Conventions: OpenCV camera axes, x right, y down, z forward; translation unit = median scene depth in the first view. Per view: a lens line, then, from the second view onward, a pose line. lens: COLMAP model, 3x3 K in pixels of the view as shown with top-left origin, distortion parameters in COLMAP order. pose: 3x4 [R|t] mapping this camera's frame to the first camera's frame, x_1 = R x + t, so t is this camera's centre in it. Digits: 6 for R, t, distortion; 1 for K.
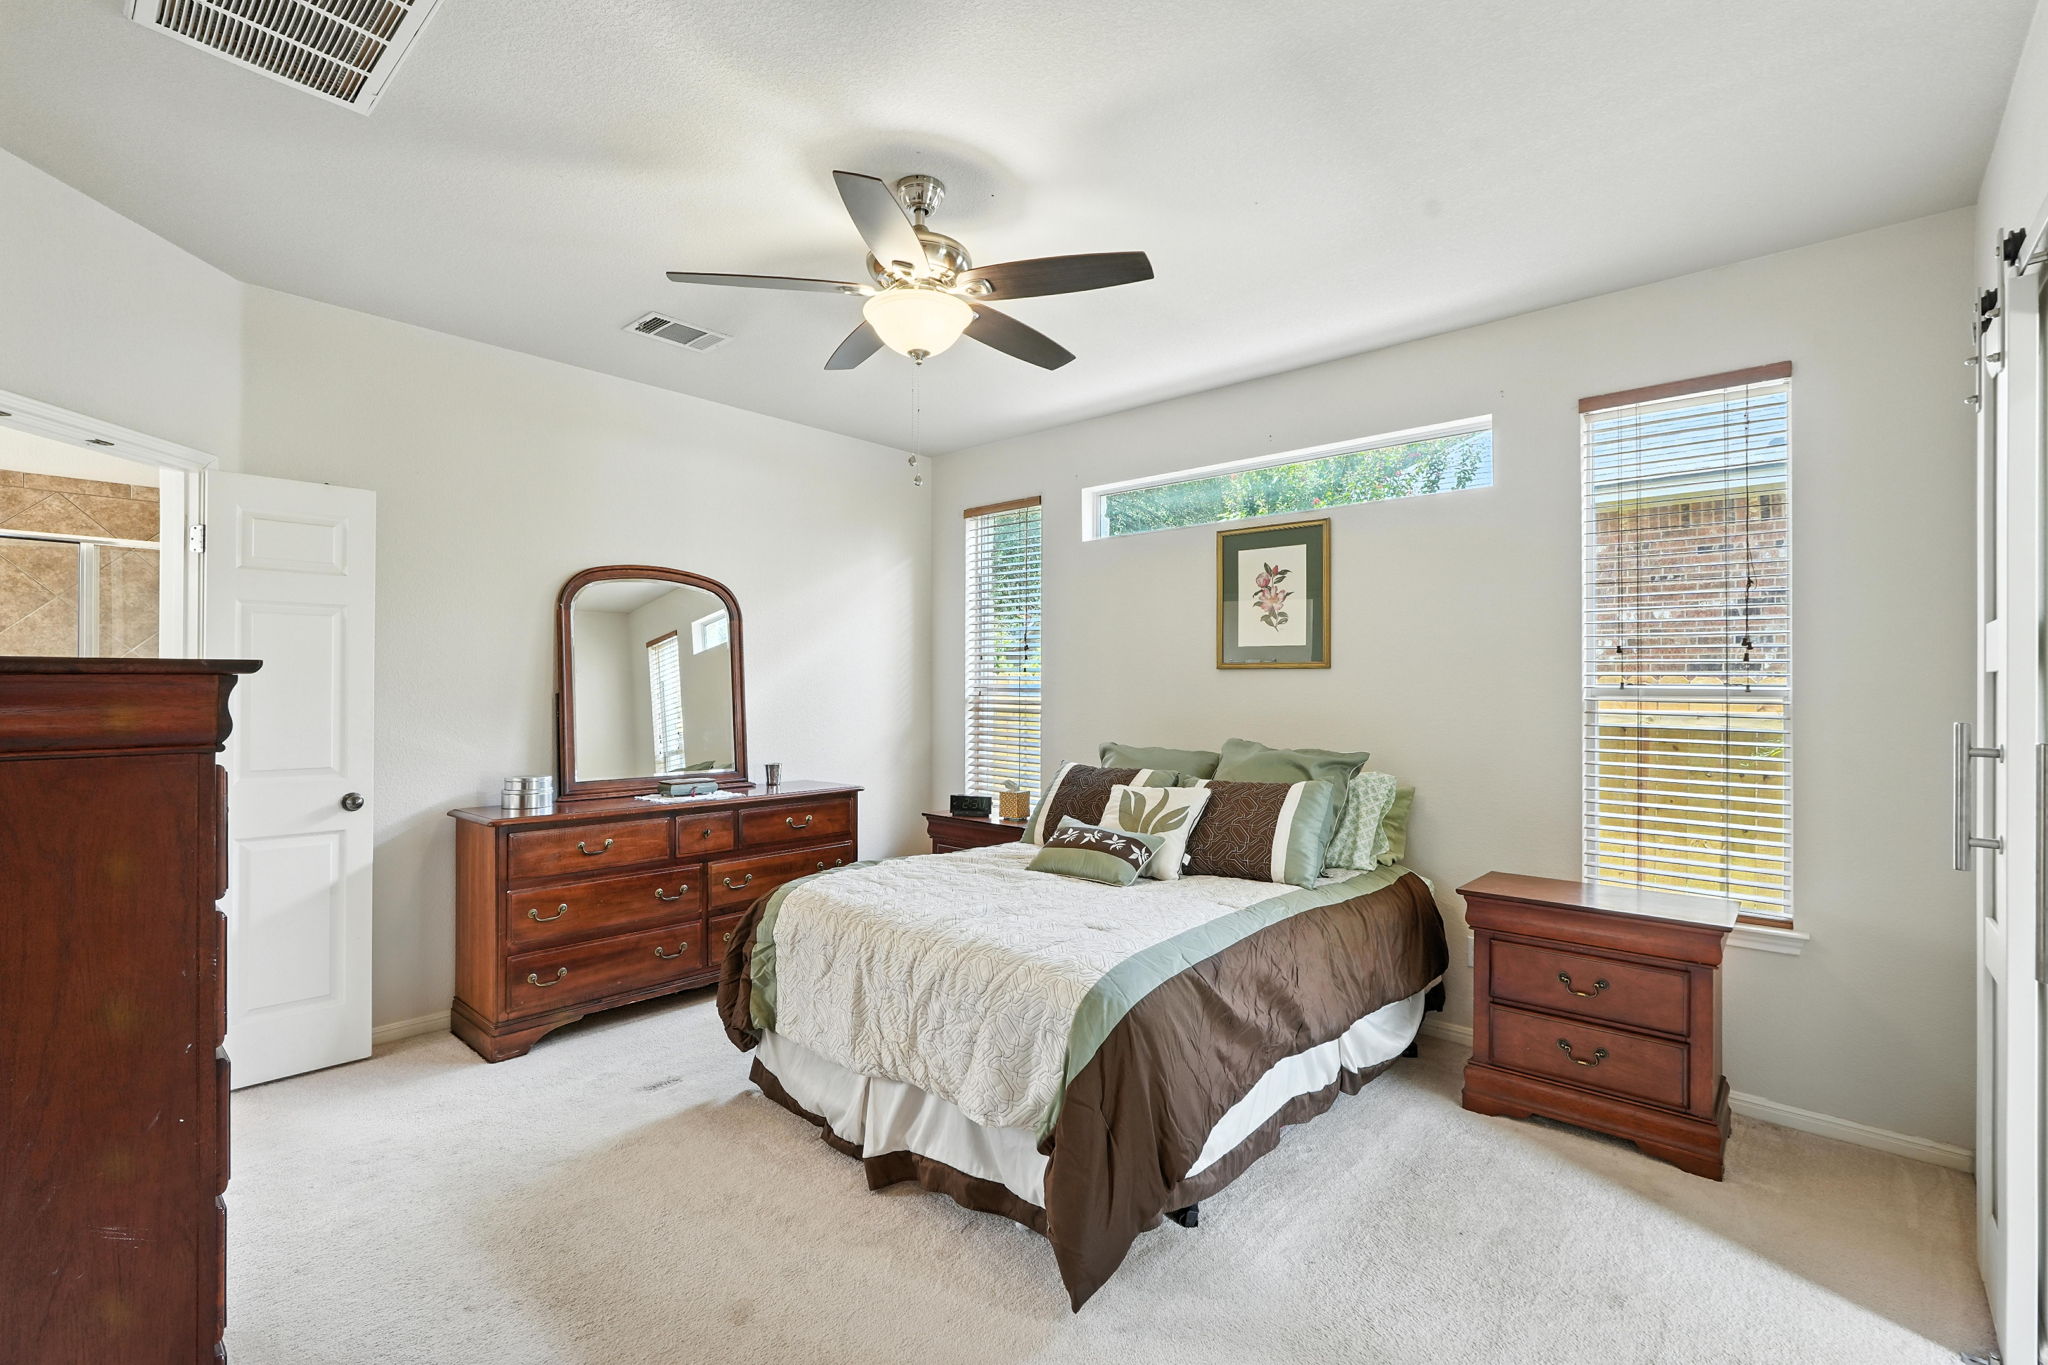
lens RADIAL K [[902.9, 0, 1023.5], [0, 902.9, 687.8], [0, 0, 1]] dist [-0.010259, 0.000176]
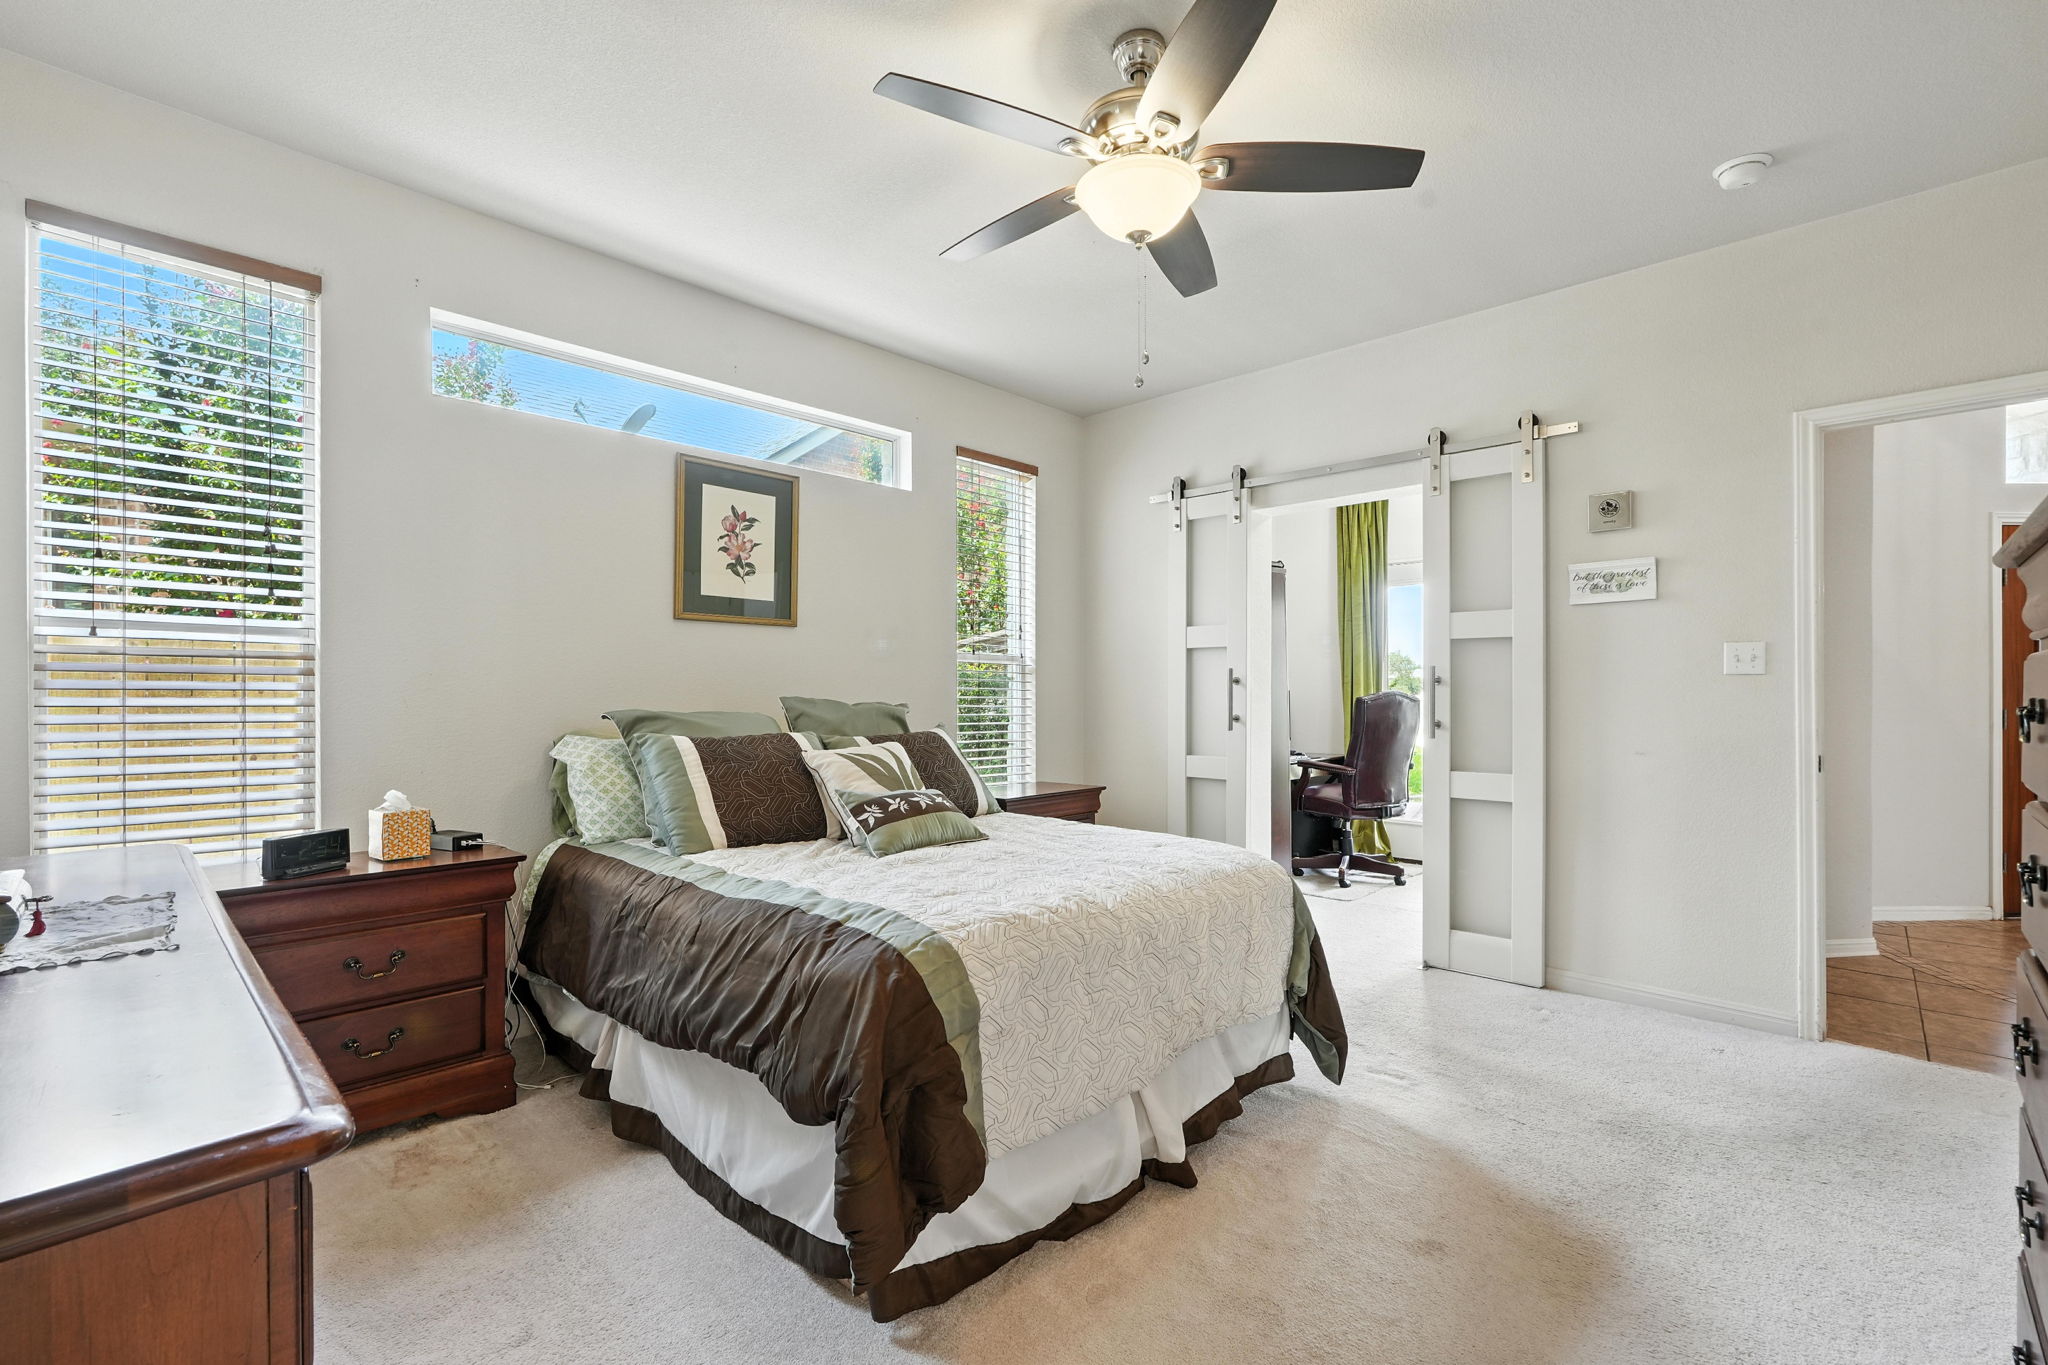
lens RADIAL K [[902.9, 0, 1023.5], [0, 902.9, 687.8], [0, 0, 1]] dist [-0.010259, 0.000176]
pose [[0.028963, -0.001778, 0.999579, -0.634463], [-0.000739, 0.999998, 0.001800, 0.043068], [-0.999580, -0.000790, 0.028962, 0.689676]]
